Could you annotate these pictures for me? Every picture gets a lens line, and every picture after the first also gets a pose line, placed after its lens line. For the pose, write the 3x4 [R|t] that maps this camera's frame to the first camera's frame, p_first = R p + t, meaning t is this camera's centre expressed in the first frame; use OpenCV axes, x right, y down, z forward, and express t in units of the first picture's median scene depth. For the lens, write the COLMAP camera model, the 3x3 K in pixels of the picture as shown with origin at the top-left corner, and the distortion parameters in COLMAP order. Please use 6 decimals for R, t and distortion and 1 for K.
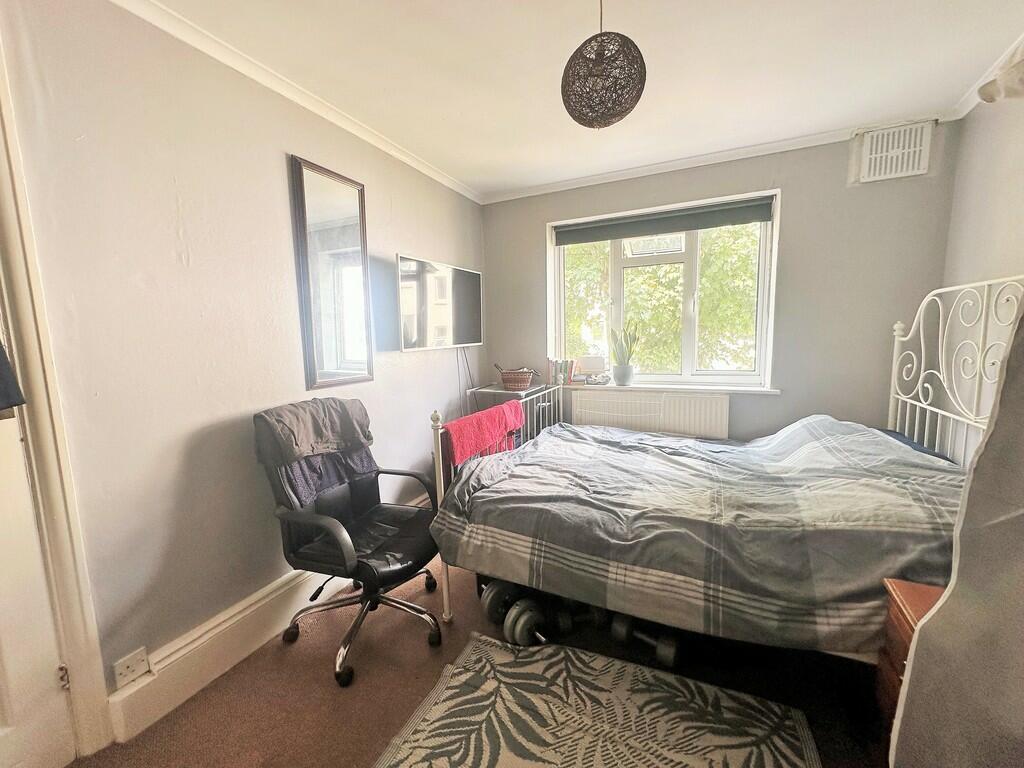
lens RADIAL K [[411.3, 0, 512.0], [0, 411.3, 384.0], [0, 0, 1]] dist [0.000507, 0.000189]
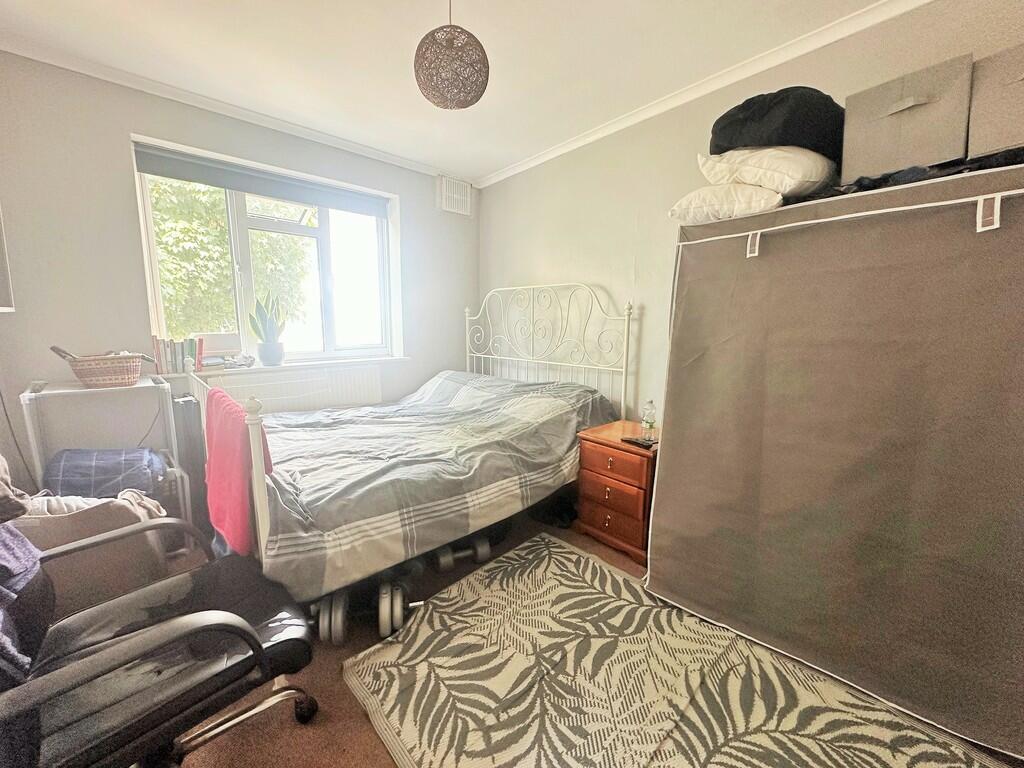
lens RADIAL K [[411.3, 0, 512.0], [0, 411.3, 384.0], [0, 0, 1]] dist [0.000507, 0.000189]
pose [[0.355615, -0.114223, 0.927627, -0.740695], [0.096088, 0.991713, 0.085278, 0.033035], [-0.929680, 0.058808, 0.363644, 0.421387]]
